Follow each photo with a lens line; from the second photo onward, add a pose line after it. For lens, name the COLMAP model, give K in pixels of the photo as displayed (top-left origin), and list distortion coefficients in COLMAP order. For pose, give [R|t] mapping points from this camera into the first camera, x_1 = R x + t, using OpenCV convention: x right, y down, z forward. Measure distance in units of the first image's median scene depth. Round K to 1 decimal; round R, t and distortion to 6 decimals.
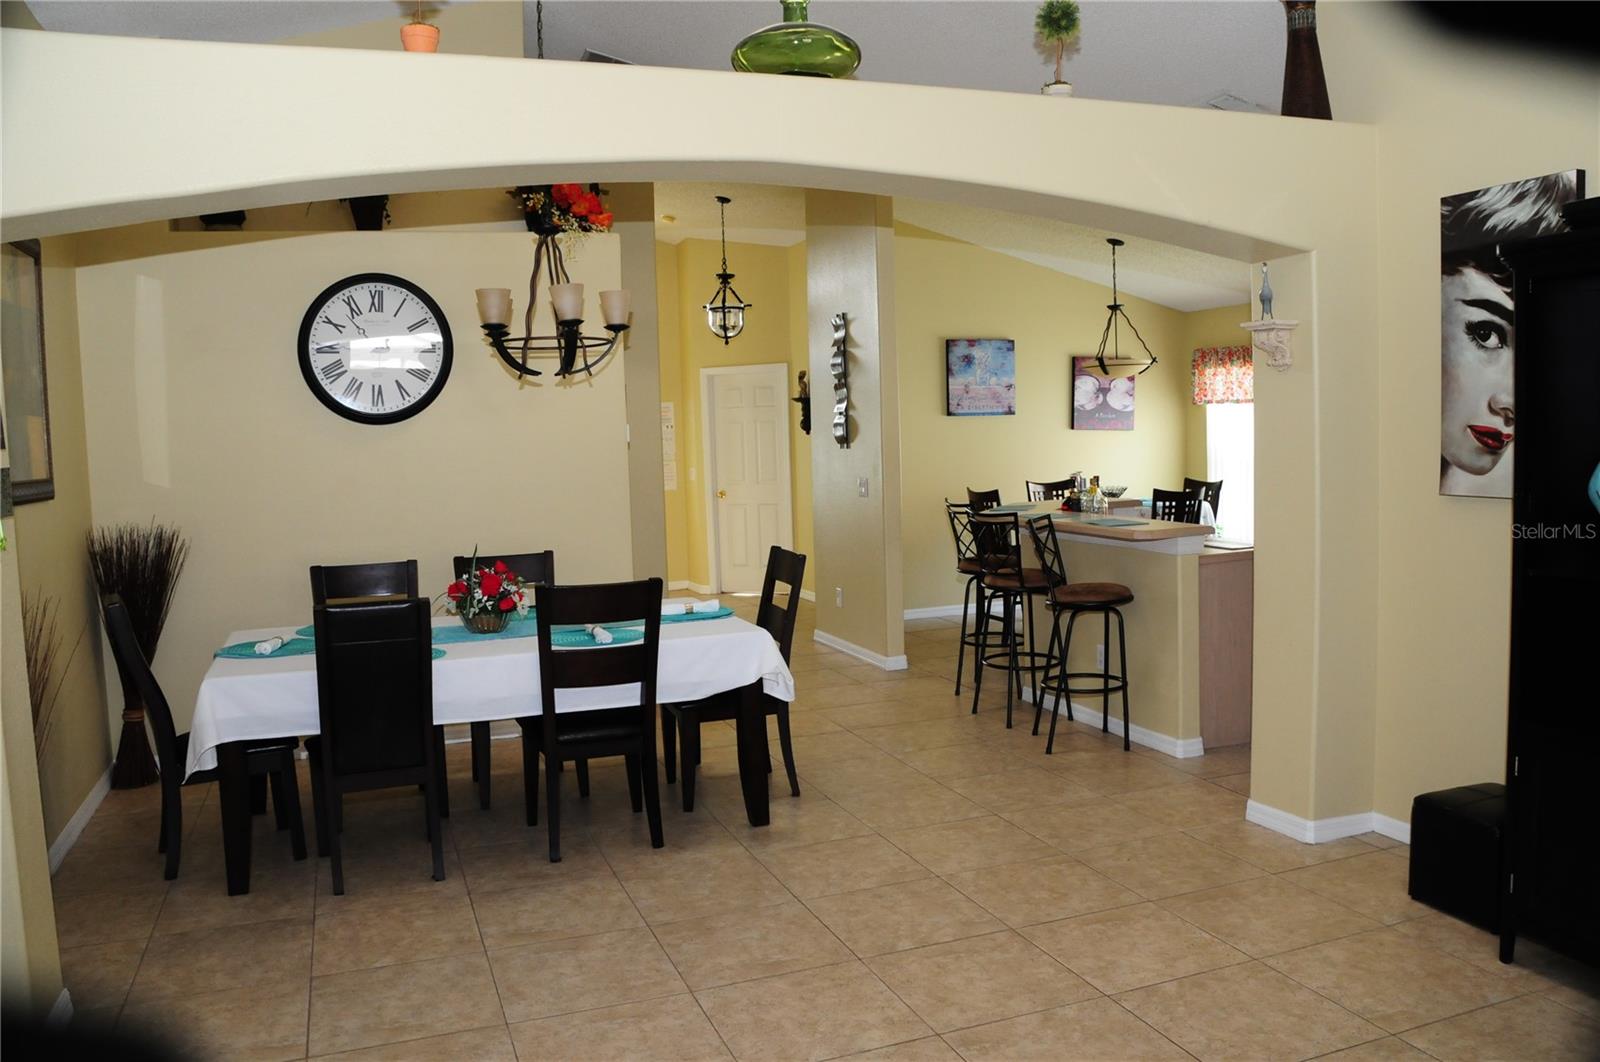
lens RADIAL K [[1244.7, 0, 808.4], [0, 1244.7, 536.0], [0, 0, 1]] dist [-0.143337, 0.090396]
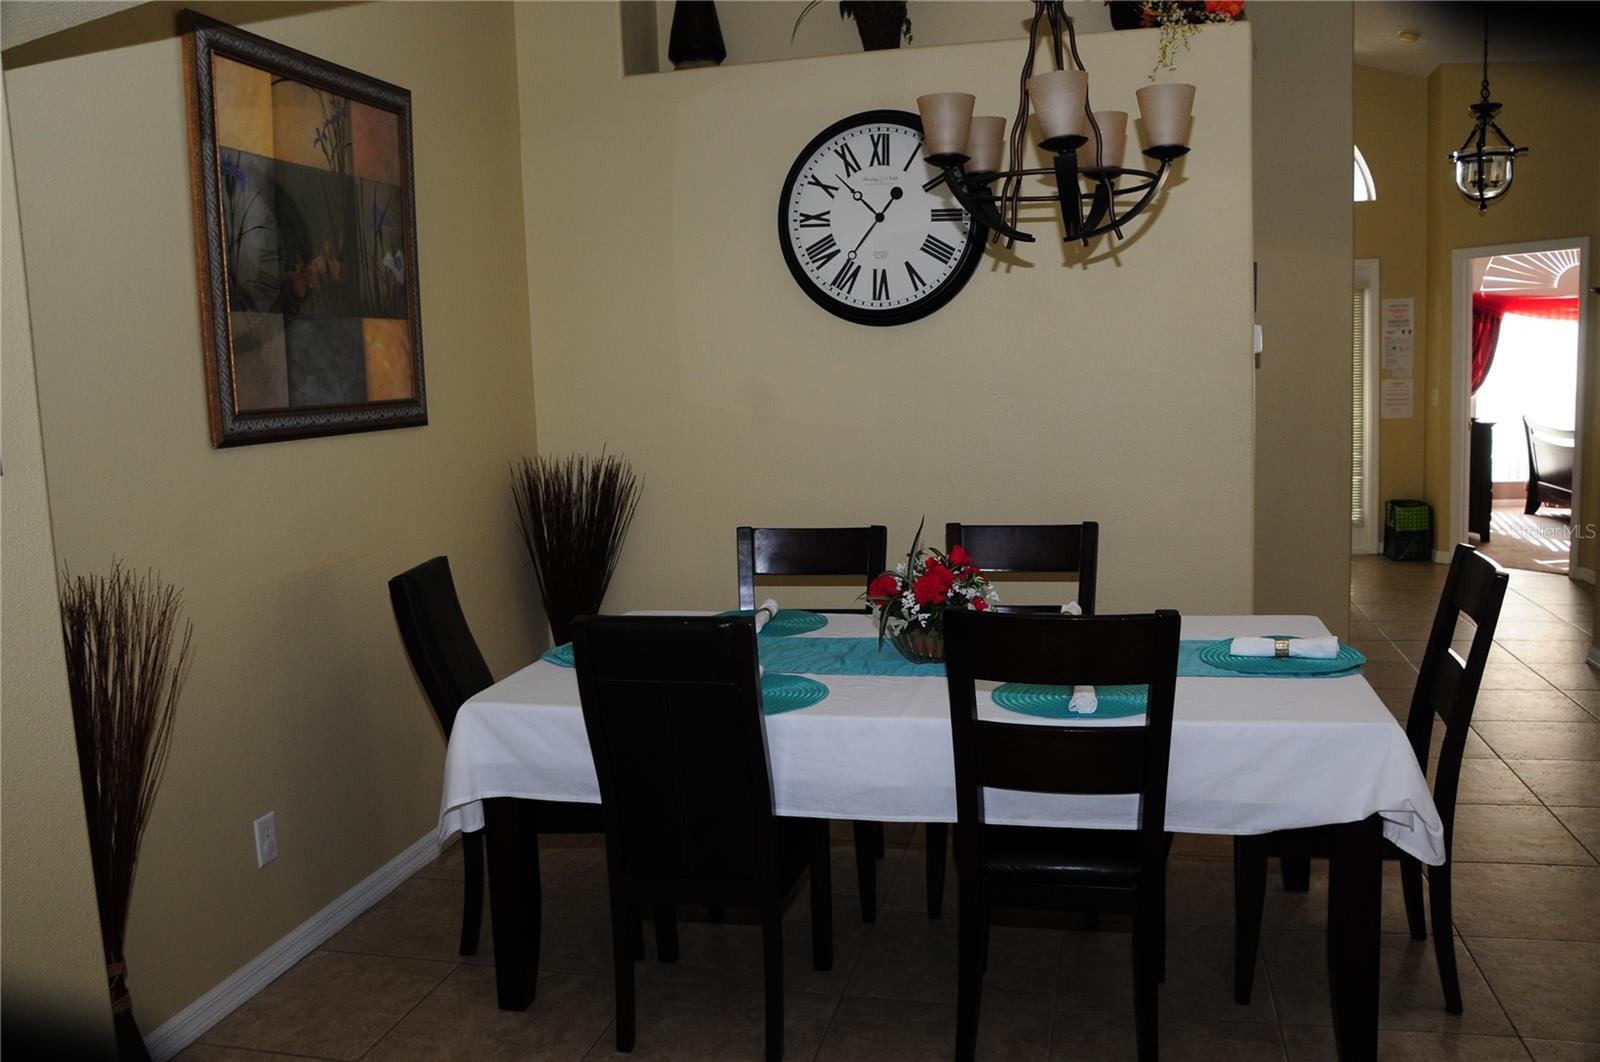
lens RADIAL K [[1315.0, 0, 802.7], [0, 1315.0, 536.2], [0, 0, 1]] dist [-0.137391, 0.133323]
pose [[0.831344, 0.074561, -0.550734, 0.036417], [-0.037221, 0.996204, 0.078685, -0.025897], [0.554510, -0.044915, 0.830964, 0.318533]]
